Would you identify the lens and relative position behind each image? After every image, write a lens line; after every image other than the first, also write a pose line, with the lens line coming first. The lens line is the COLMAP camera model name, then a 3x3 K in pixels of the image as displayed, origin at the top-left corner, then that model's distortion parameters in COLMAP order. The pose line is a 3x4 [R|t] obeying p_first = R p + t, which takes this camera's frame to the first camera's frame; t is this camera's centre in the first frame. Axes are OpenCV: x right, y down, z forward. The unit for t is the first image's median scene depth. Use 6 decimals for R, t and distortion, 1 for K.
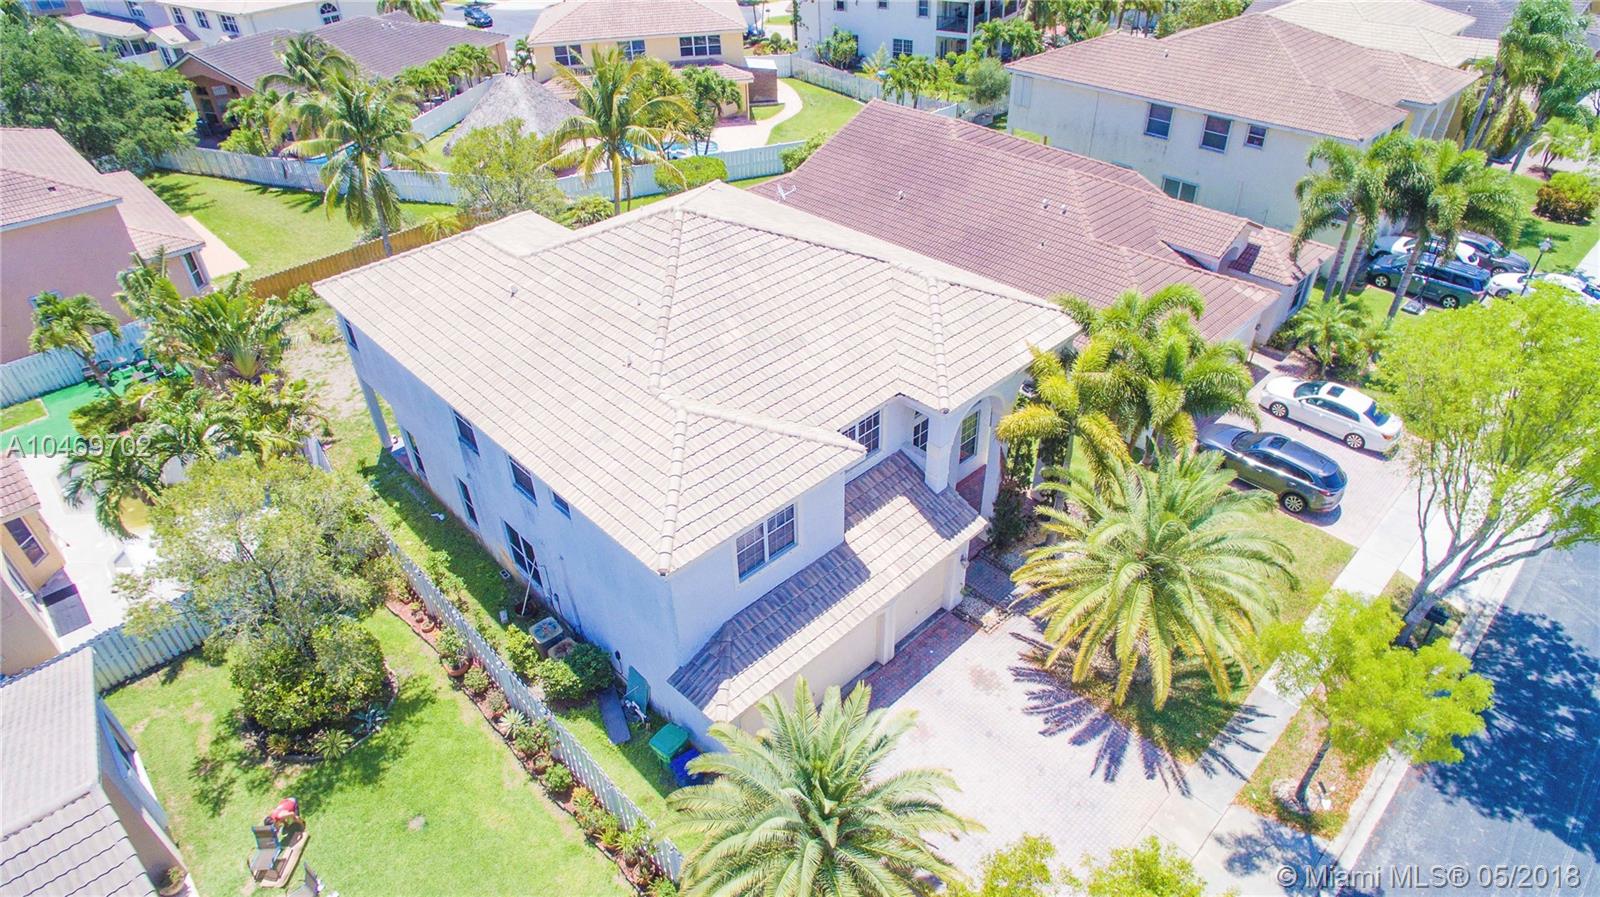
lens RADIAL K [[922.6, 0, 795.1], [0, 922.6, 448.3], [0, 0, 1]] dist [-0.077426, 0.031697]
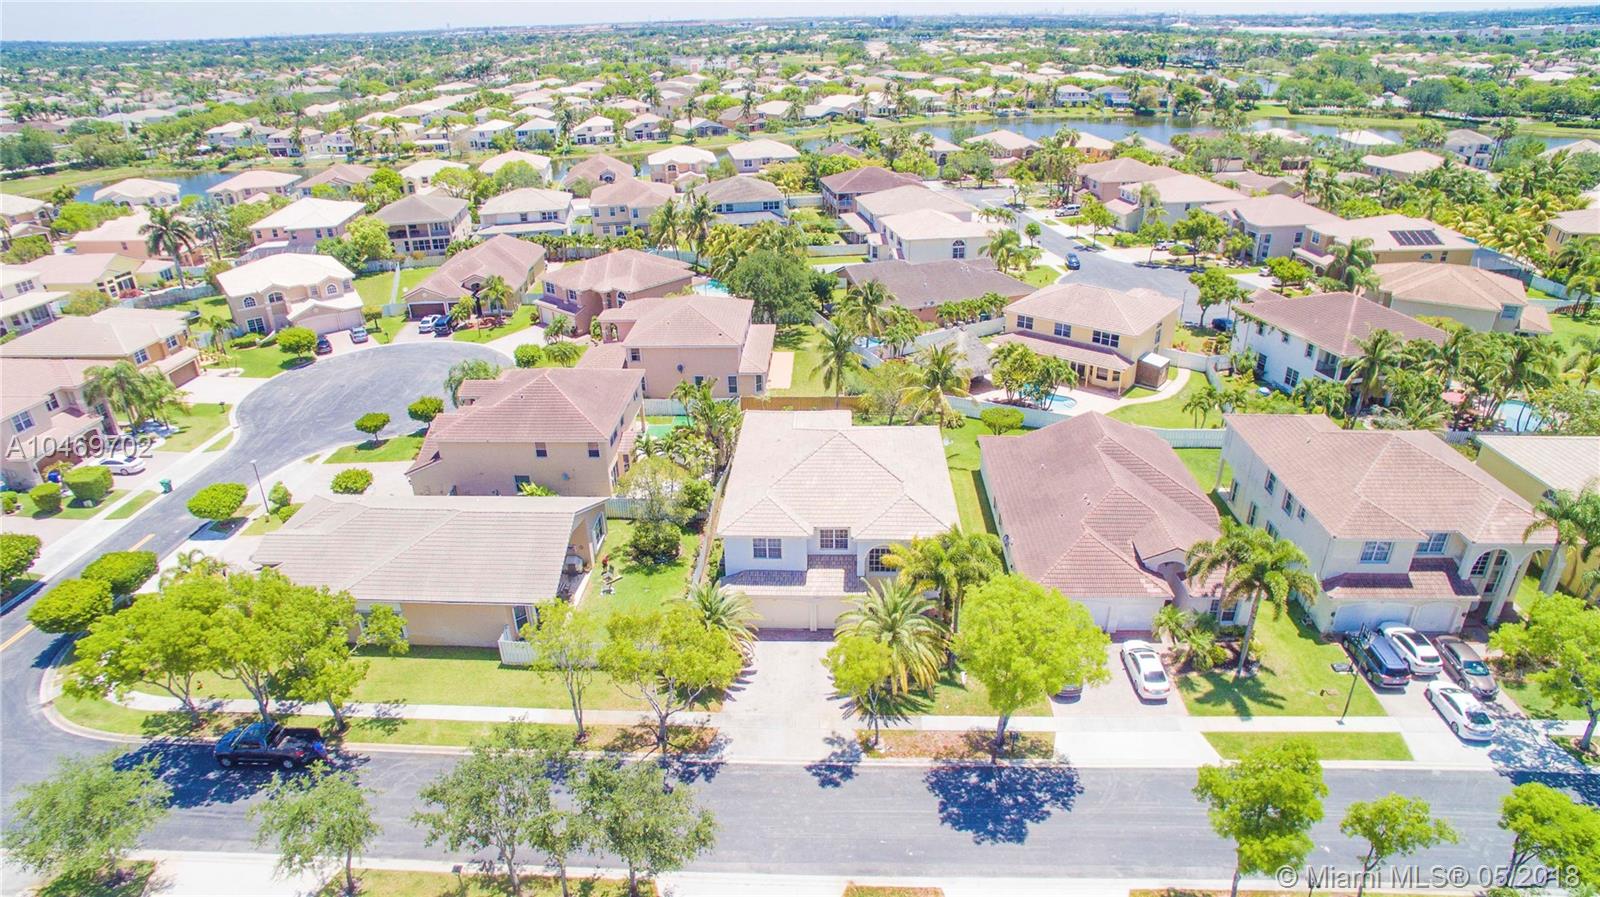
lens RADIAL K [[926.6, 0, 789.9], [0, 926.6, 444.4], [0, 0, 1]] dist [-0.119549, 0.082277]
pose [[0.686494, 0.322884, -0.651515, 1.426547], [-0.427012, 0.904244, -0.001804, -0.171631], [0.588546, 0.279443, 0.758634, -0.949194]]
